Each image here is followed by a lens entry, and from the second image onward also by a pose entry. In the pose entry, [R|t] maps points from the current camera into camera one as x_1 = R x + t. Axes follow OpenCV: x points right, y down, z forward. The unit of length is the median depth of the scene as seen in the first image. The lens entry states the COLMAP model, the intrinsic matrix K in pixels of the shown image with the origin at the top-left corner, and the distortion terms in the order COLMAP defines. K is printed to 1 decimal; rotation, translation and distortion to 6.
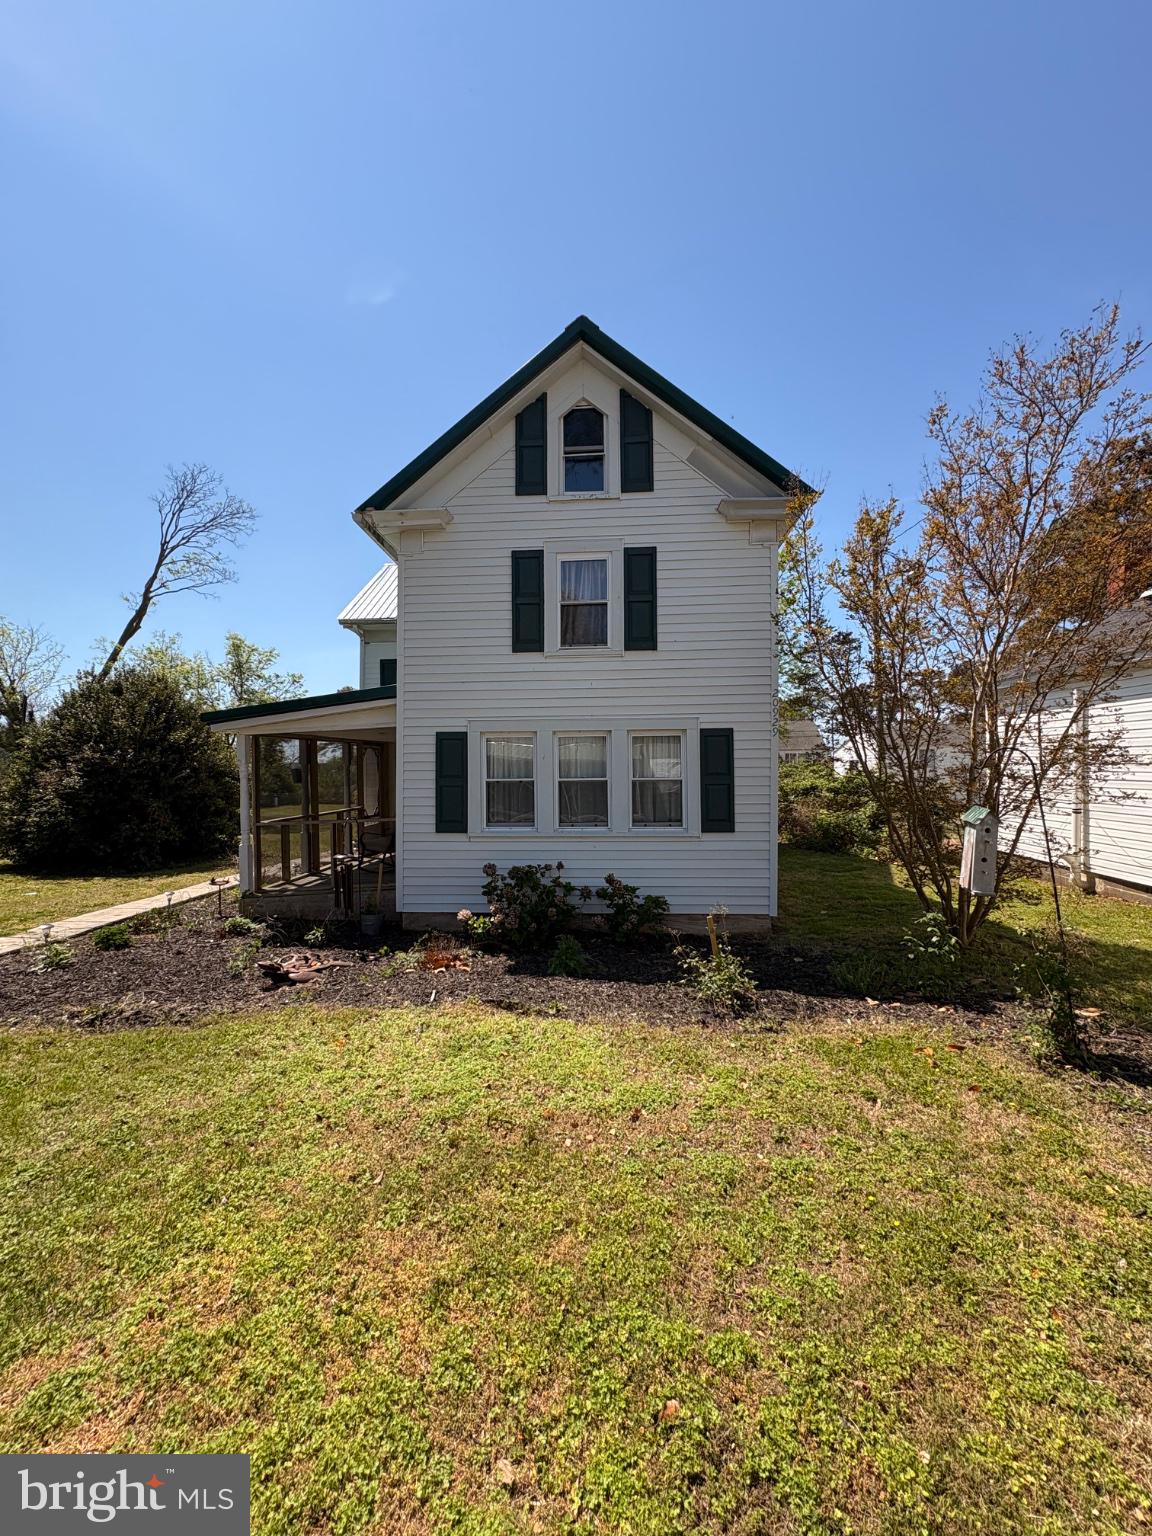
lens RADIAL K [[608.9, 0, 563.2], [0, 608.9, 762.5], [0, 0, 1]] dist [0.000063, -0.000009]
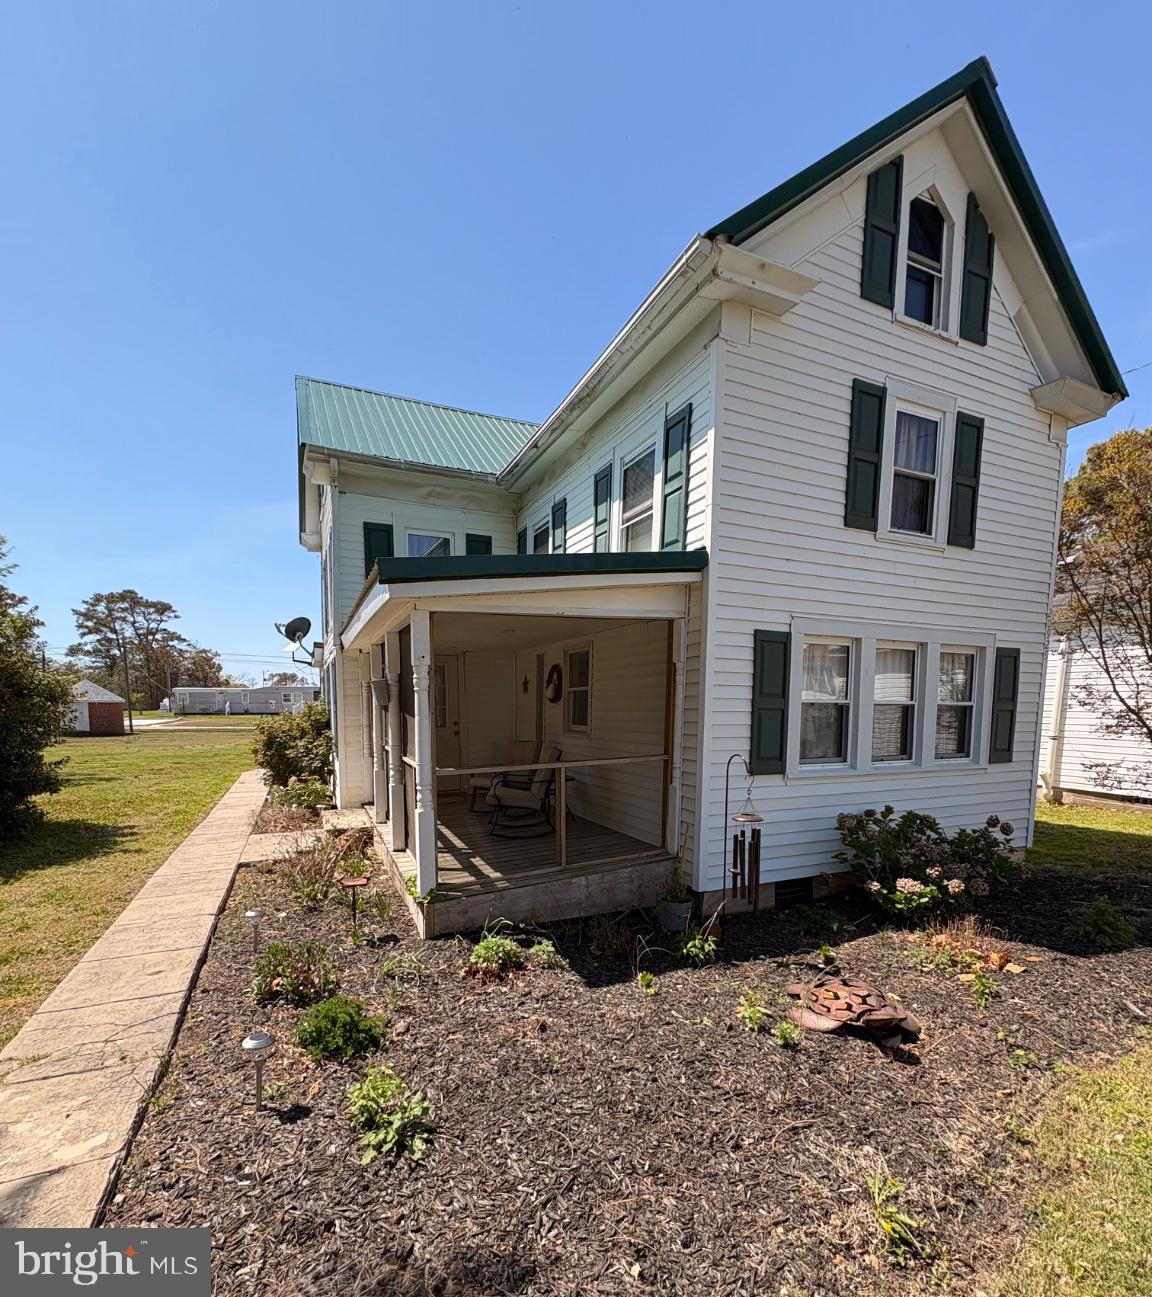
lens RADIAL K [[613.8, 0, 577.2], [0, 613.8, 765.6], [0, 0, 1]] dist [0.001594, 0.000483]
pose [[0.876006, -0.031902, 0.481245, -0.729004], [-0.018792, 0.994795, 0.100153, 0.037018], [-0.481934, -0.096779, 0.870846, 0.486381]]
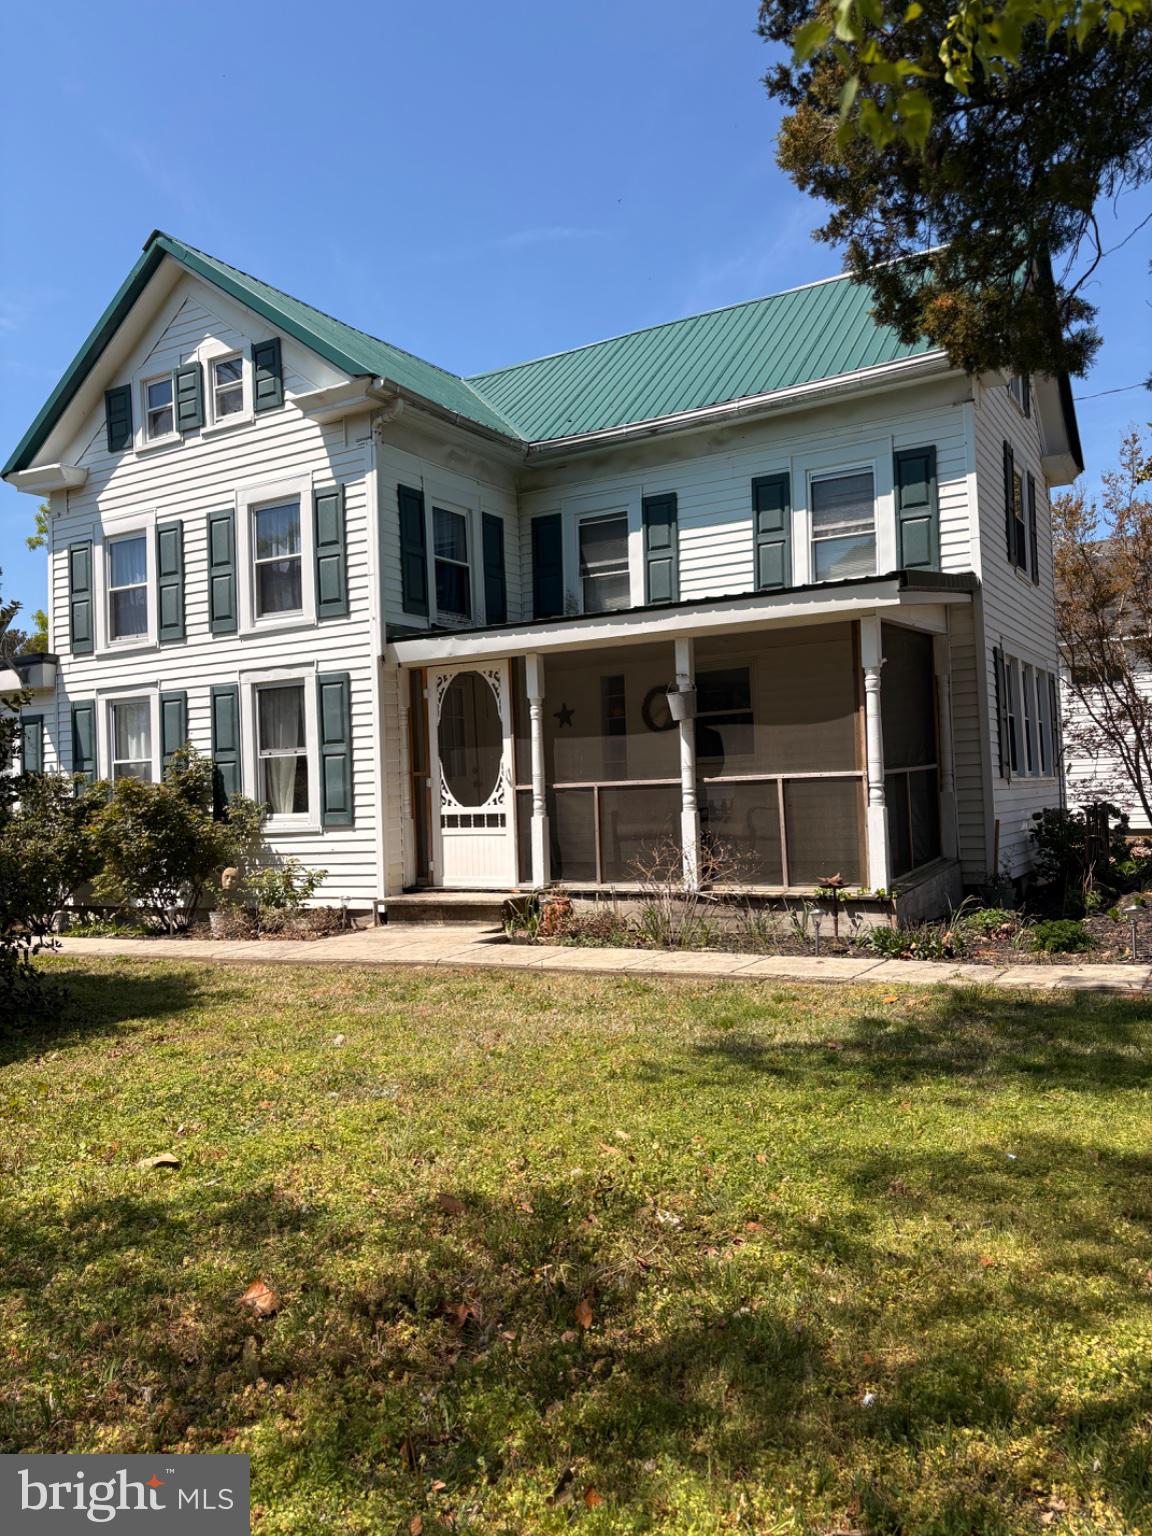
lens RADIAL K [[1155.1, 0, 580.0], [0, 1155.1, 762.3], [0, 0, 1]] dist [0.045936, -0.036660]
pose [[0.435921, 0.019045, 0.899784, -1.767344], [0.029516, 0.998936, -0.035443, 0.133139], [-0.899501, 0.042008, 0.434894, 0.849605]]
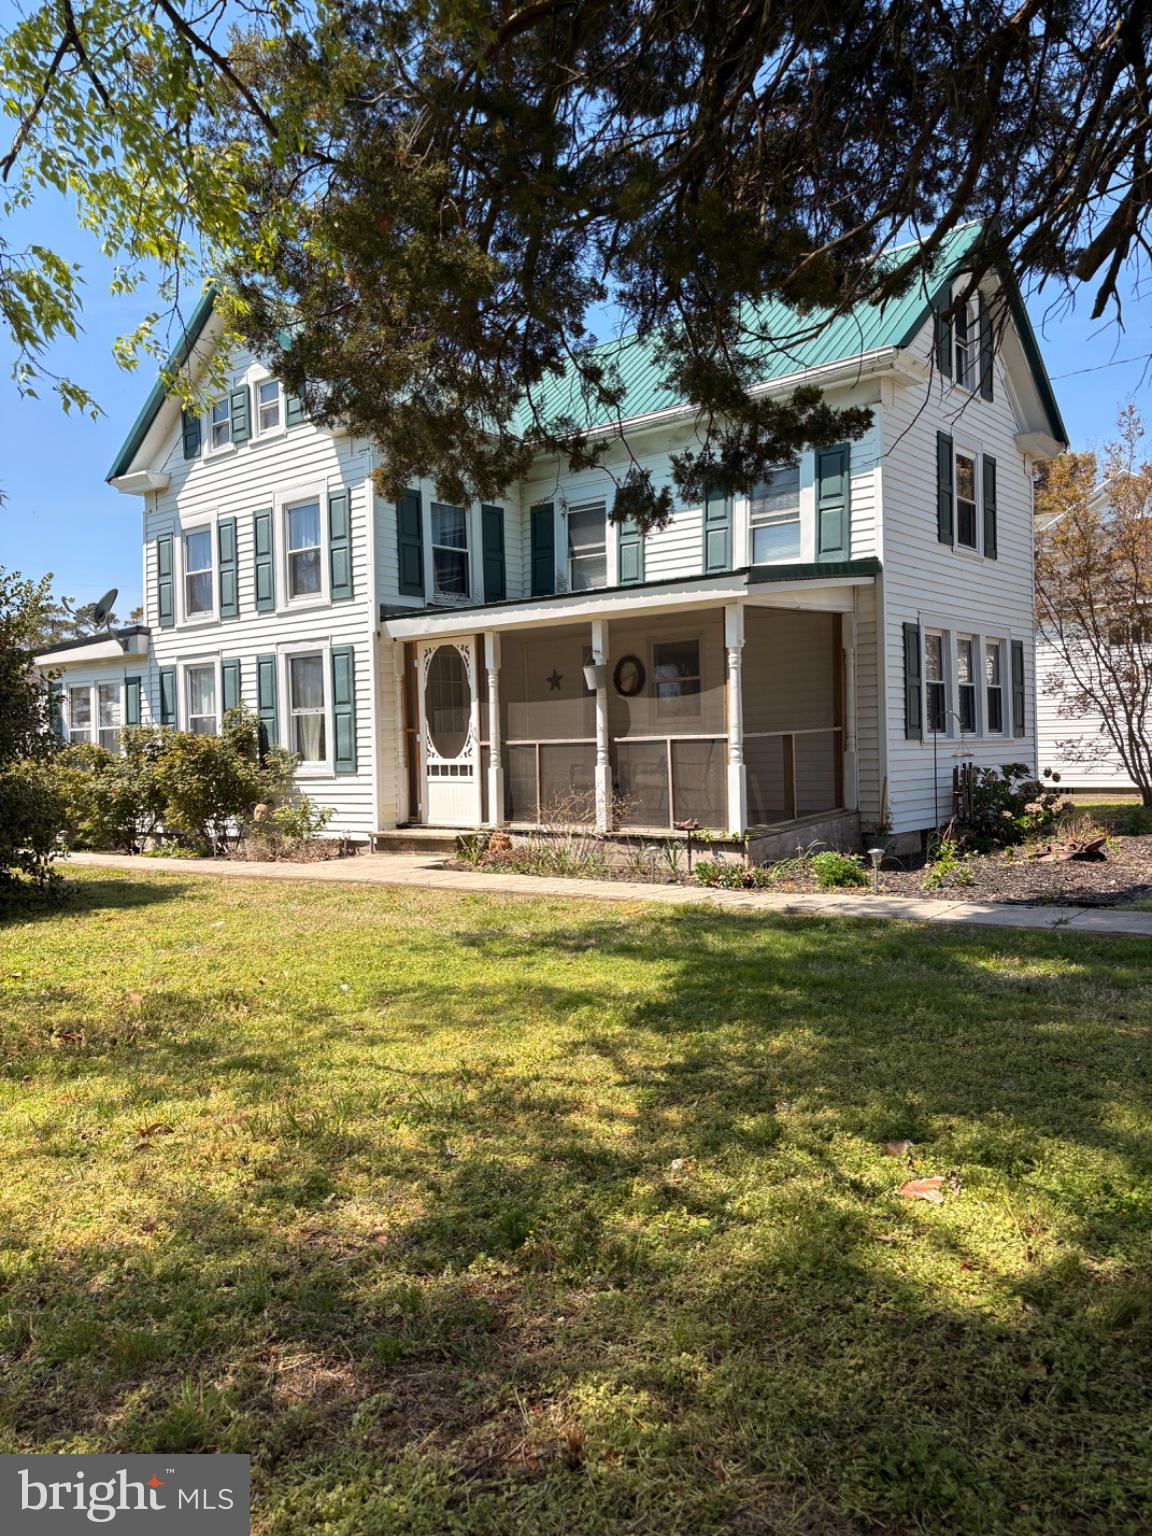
lens RADIAL K [[1155.1, 0, 576.0], [0, 1155.1, 765.6], [0, 0, 1]] dist [0.045936, -0.036660]
pose [[0.575193, -0.016392, 0.817853, -1.834662], [0.015124, 0.999841, 0.009403, 0.130982], [-0.817878, 0.006961, 0.575350, 0.443821]]
